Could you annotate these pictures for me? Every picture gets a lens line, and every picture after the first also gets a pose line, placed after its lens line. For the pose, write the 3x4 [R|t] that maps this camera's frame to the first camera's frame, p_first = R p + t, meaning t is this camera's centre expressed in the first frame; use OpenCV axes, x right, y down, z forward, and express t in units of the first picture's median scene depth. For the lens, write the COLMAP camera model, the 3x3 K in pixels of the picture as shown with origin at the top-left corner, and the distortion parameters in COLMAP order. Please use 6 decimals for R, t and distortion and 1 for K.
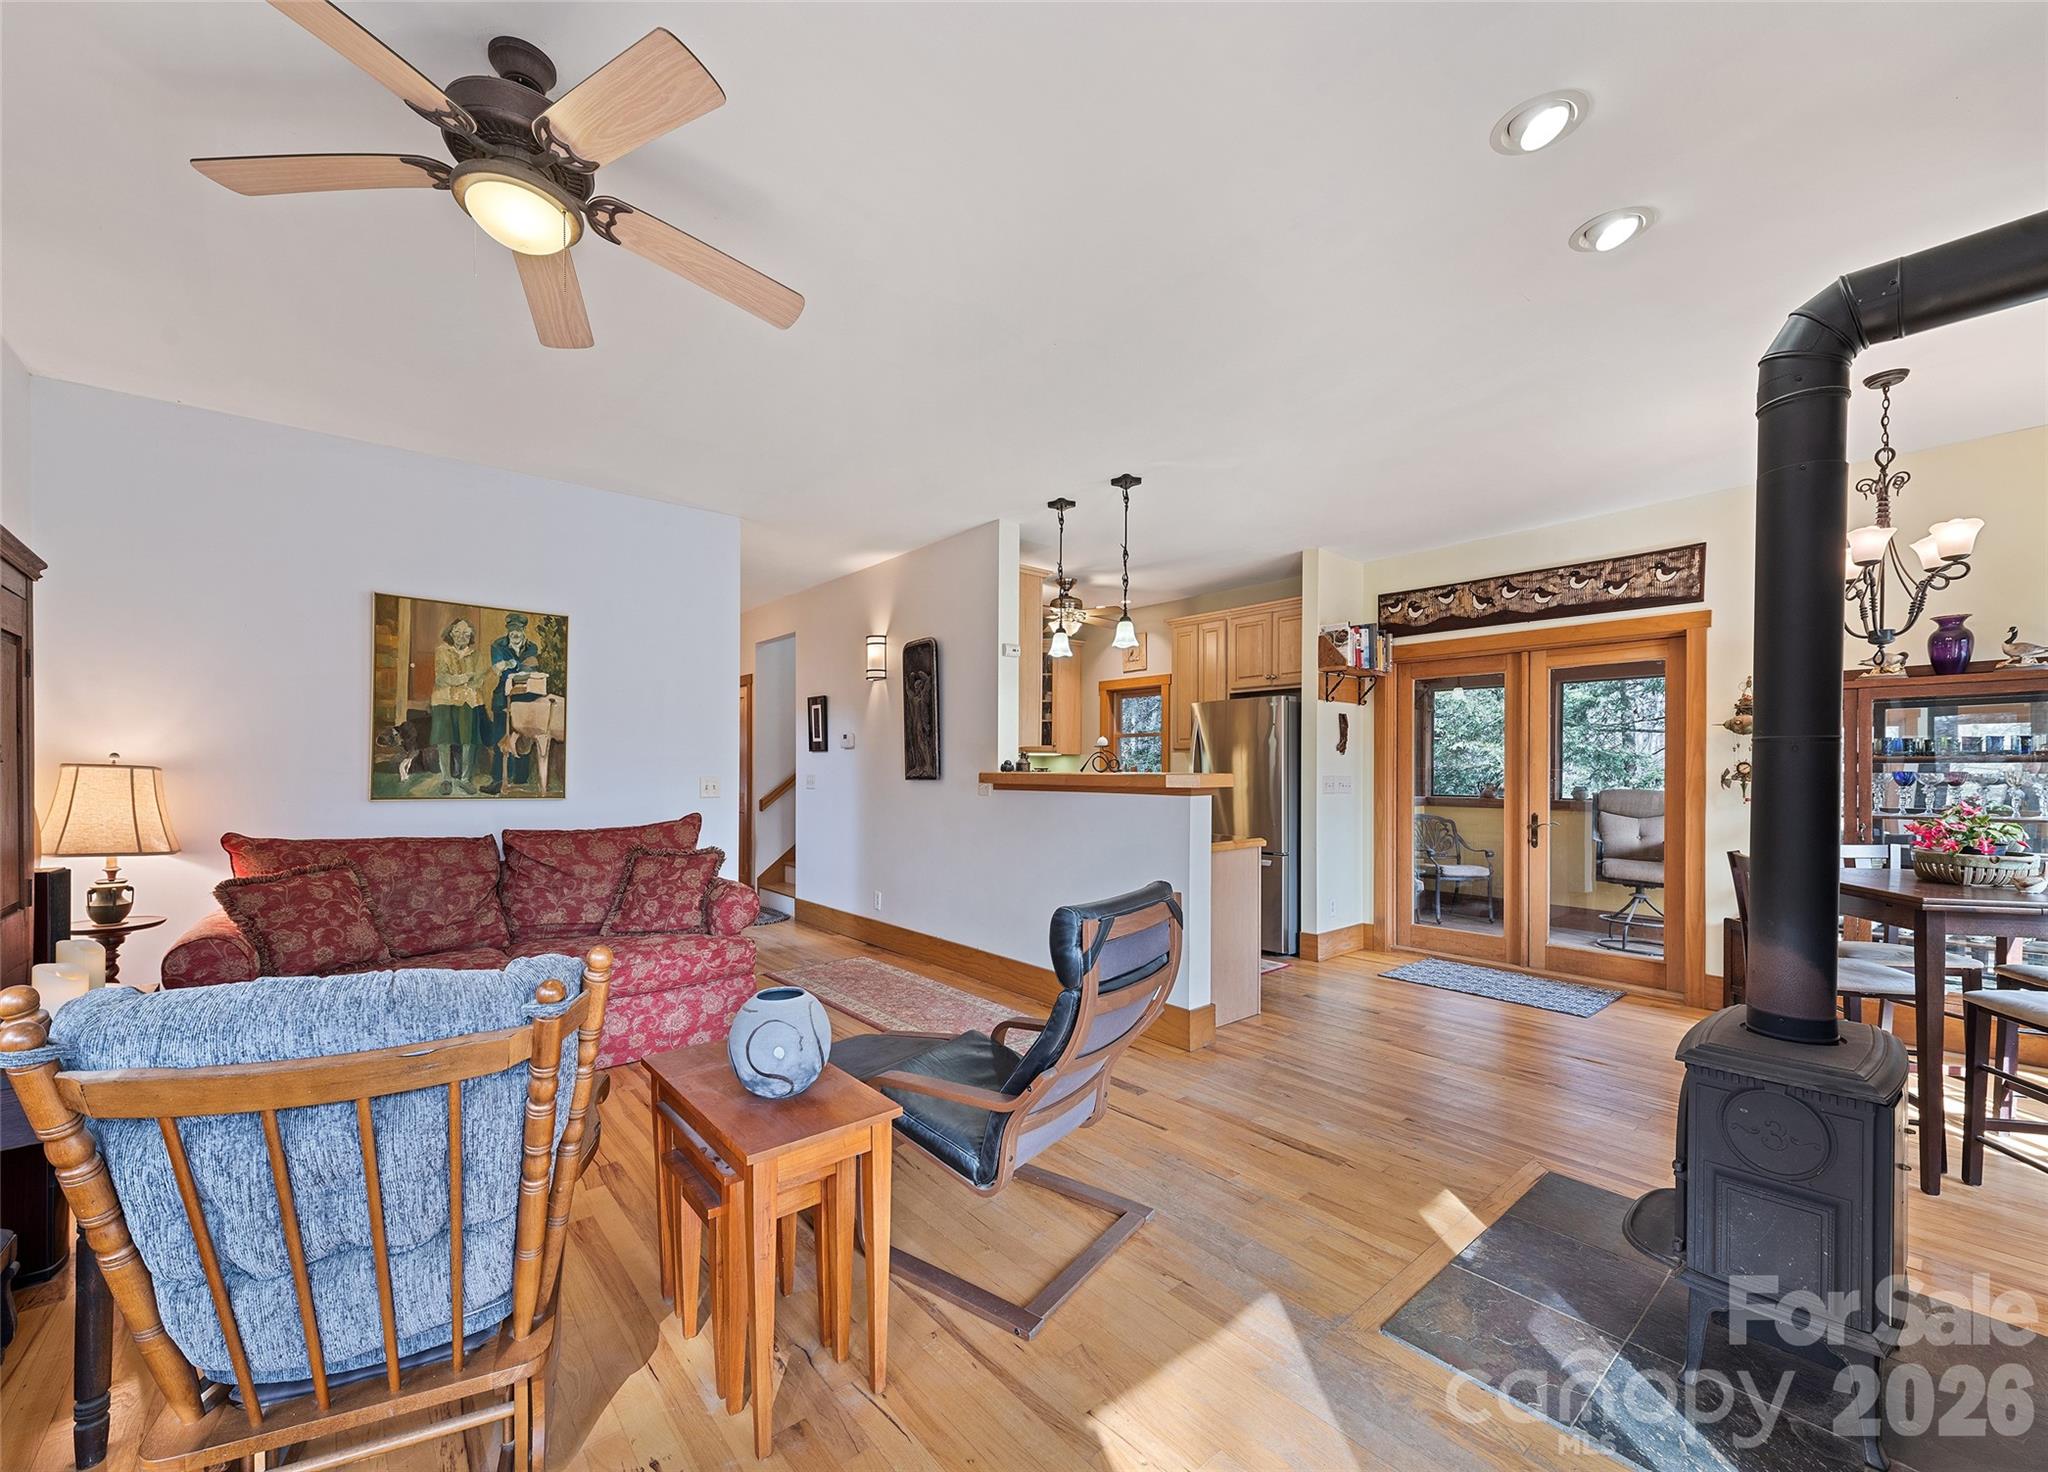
lens RADIAL K [[809.5, 0, 1007.0], [0, 809.5, 775.6], [0, 0, 1]] dist [0.010685, -0.003278]
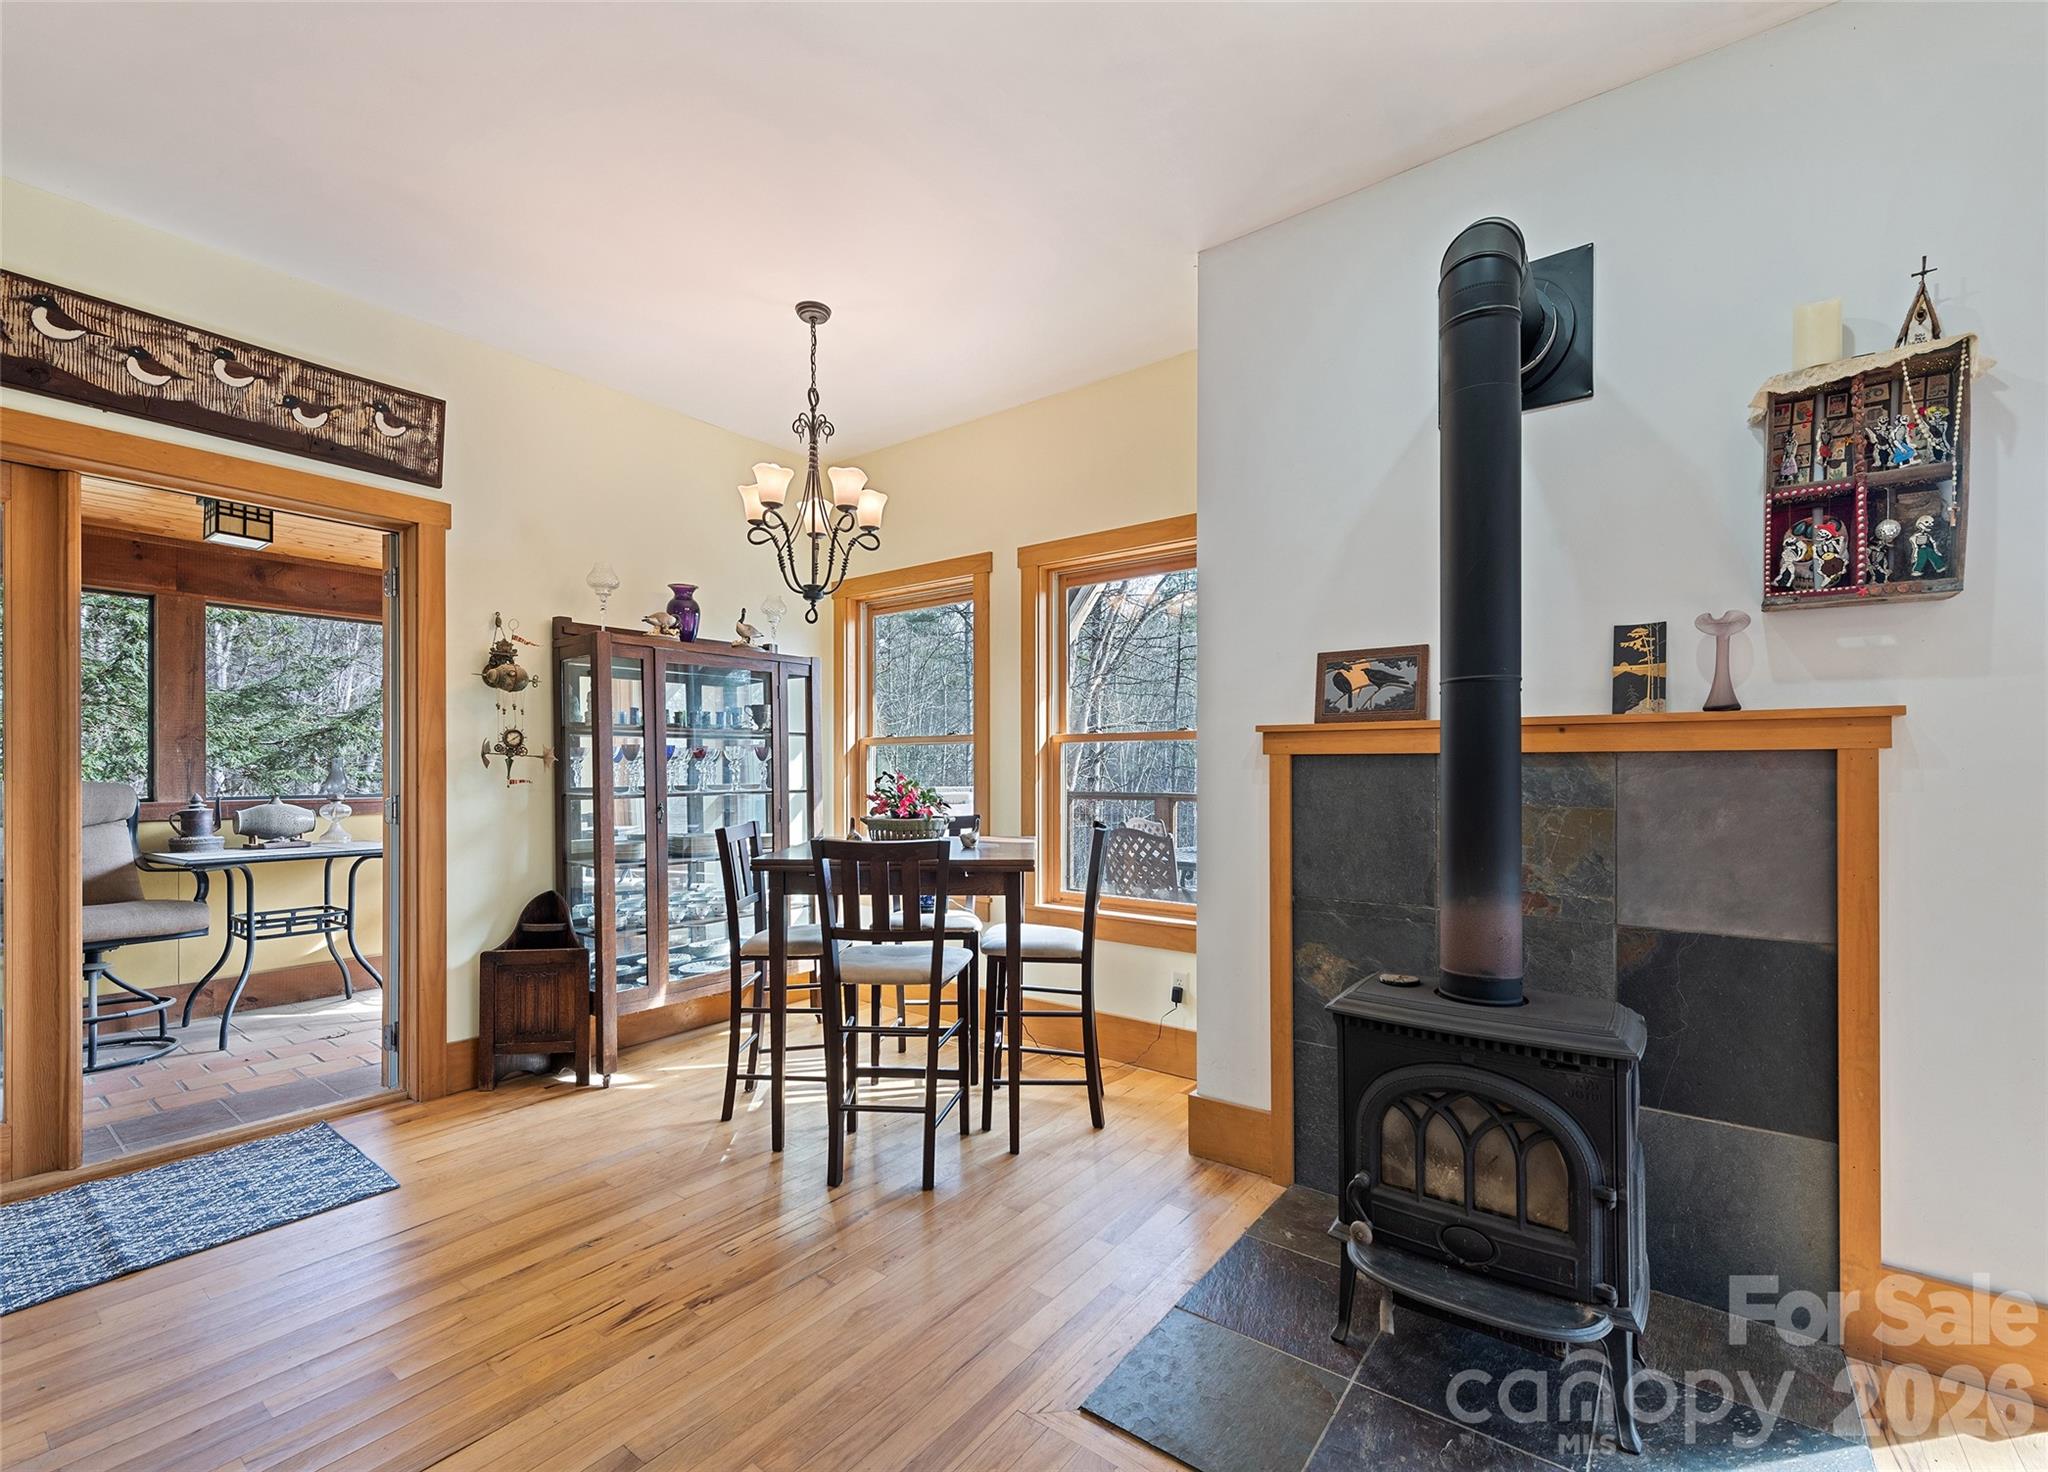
lens RADIAL K [[860.3, 0, 1041.3], [0, 860.3, 772.6], [0, 0, 1]] dist [0.002737, -0.001854]
pose [[-0.233443, -0.005054, 0.972357, 0.047200], [0.008817, 0.999934, 0.007314, 0.018708], [-0.972330, 0.010281, -0.233384, 0.663479]]
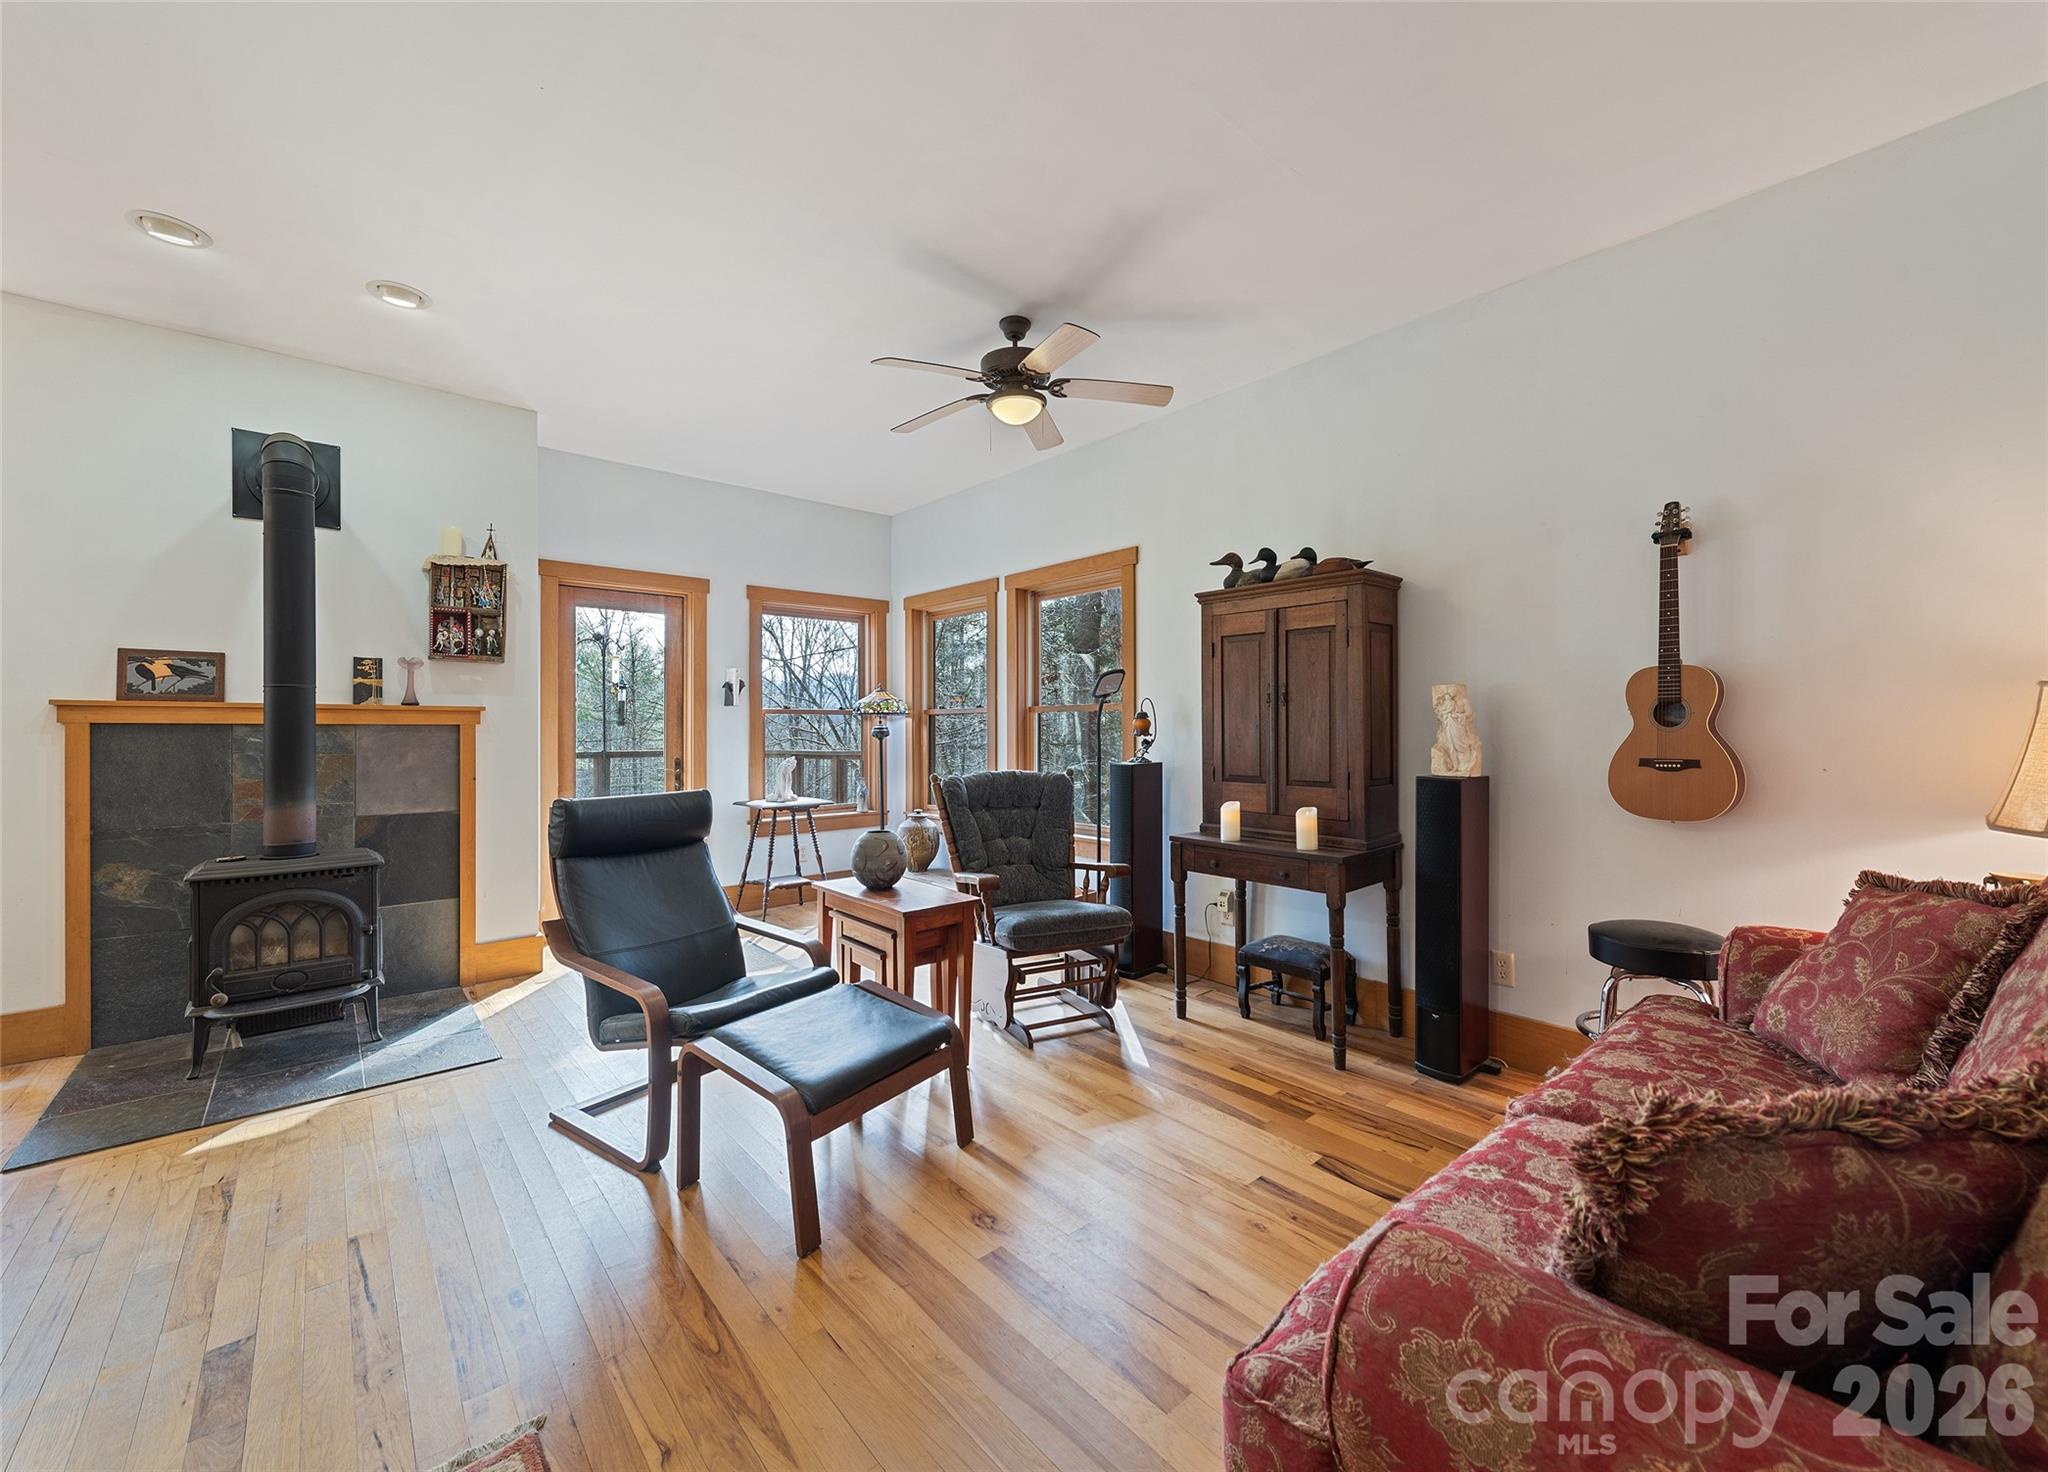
lens RADIAL K [[809.5, 0, 1004.5], [0, 809.5, 724.2], [0, 0, 1]] dist [0.010685, -0.003278]
pose [[-0.999945, 0.000232, -0.010491, -0.210005], [0.000215, 0.999999, 0.001632, 0.012587], [0.010491, 0.001630, -0.999944, 1.064873]]
